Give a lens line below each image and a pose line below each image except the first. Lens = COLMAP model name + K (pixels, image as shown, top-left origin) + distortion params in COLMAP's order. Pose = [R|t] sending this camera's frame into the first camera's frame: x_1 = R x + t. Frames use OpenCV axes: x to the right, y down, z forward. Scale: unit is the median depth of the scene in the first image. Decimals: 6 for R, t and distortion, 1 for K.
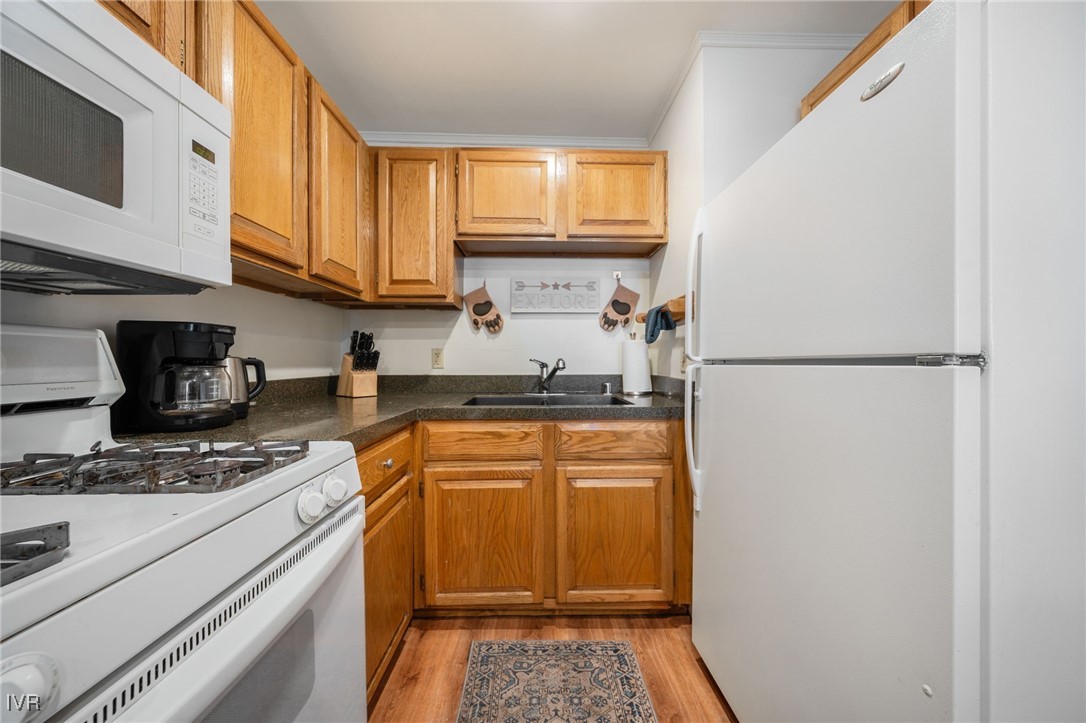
lens RADIAL K [[382.4, 0, 536.6], [0, 382.4, 358.9], [0, 0, 1]] dist [-0.000668, -0.000261]
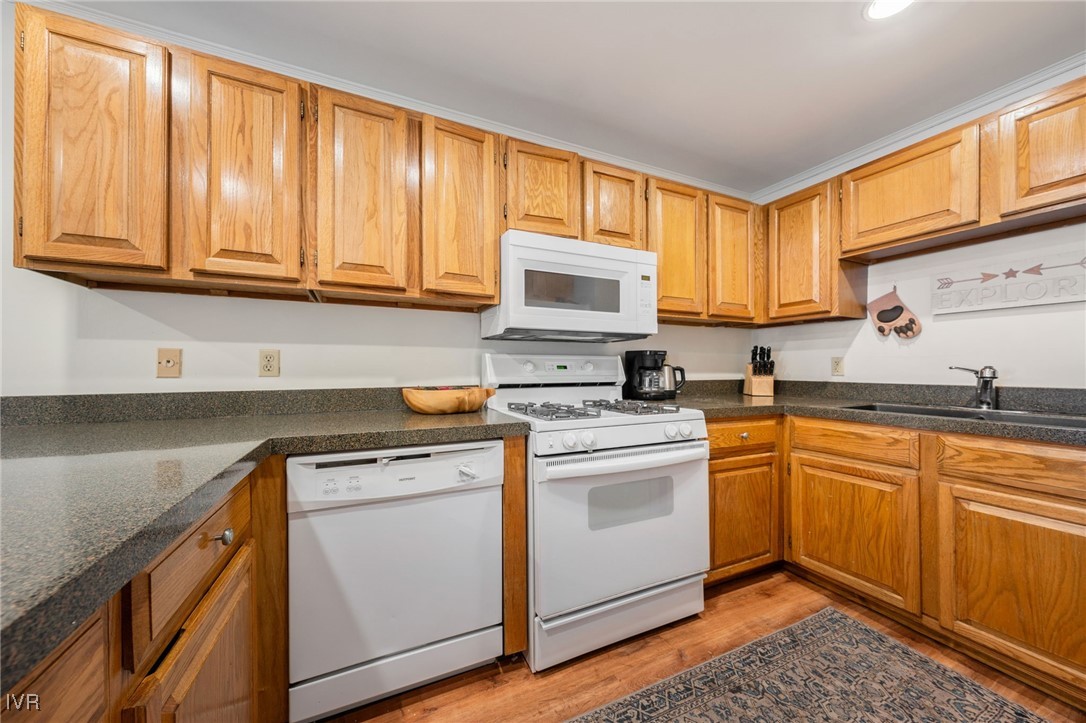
lens RADIAL K [[382.4, 0, 539.7], [0, 382.4, 366.0], [0, 0, 1]] dist [-0.000668, -0.000261]
pose [[0.423553, -0.004399, -0.905861, 0.491359], [0.002099, 0.999990, -0.003875, 0.000249], [0.905869, -0.000260, 0.423558, -0.290961]]
